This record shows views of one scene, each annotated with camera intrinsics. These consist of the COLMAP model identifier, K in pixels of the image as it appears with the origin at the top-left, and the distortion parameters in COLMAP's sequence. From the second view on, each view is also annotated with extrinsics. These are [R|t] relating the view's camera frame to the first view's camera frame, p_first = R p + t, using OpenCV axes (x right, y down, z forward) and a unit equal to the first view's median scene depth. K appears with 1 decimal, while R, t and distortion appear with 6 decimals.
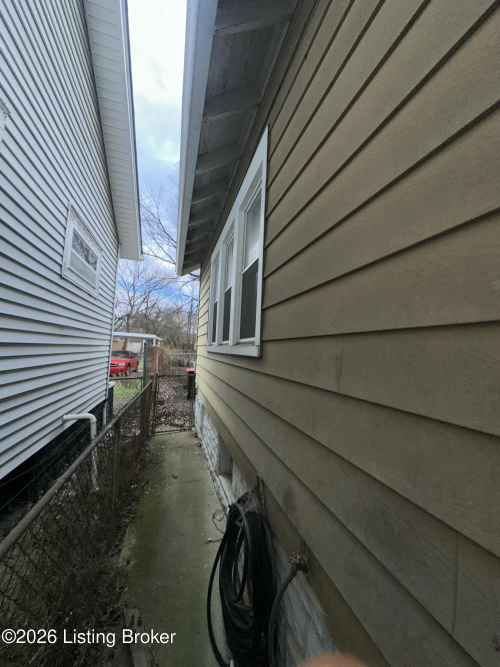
lens RADIAL K [[264.6, 0, 254.9], [0, 264.6, 336.3], [0, 0, 1]] dist [-0.004860, 0.001232]
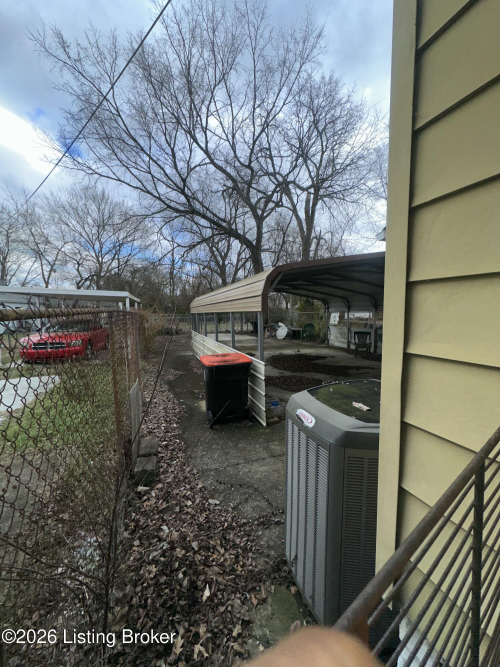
lens RADIAL K [[264.6, 0, 248.5], [0, 264.6, 334.1], [0, 0, 1]] dist [-0.004860, 0.001232]
pose [[0.998026, -0.050278, 0.037636, -0.123508], [0.044431, 0.988770, 0.142688, 0.016287], [-0.044388, -0.140734, 0.989052, 0.362737]]
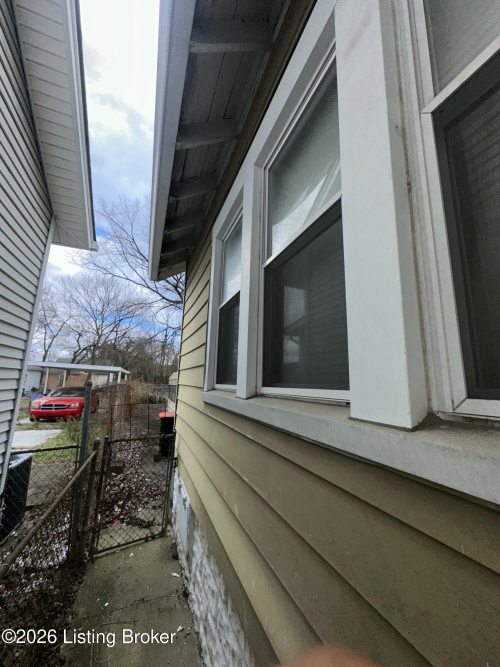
lens RADIAL K [[264.6, 0, 251.9], [0, 264.6, 335.2], [0, 0, 1]] dist [-0.004860, 0.001232]
pose [[0.996583, -0.000897, 0.082595, -0.040207], [0.010796, 0.992777, -0.119487, -0.002062], [-0.081891, 0.119970, 0.989394, 0.145902]]
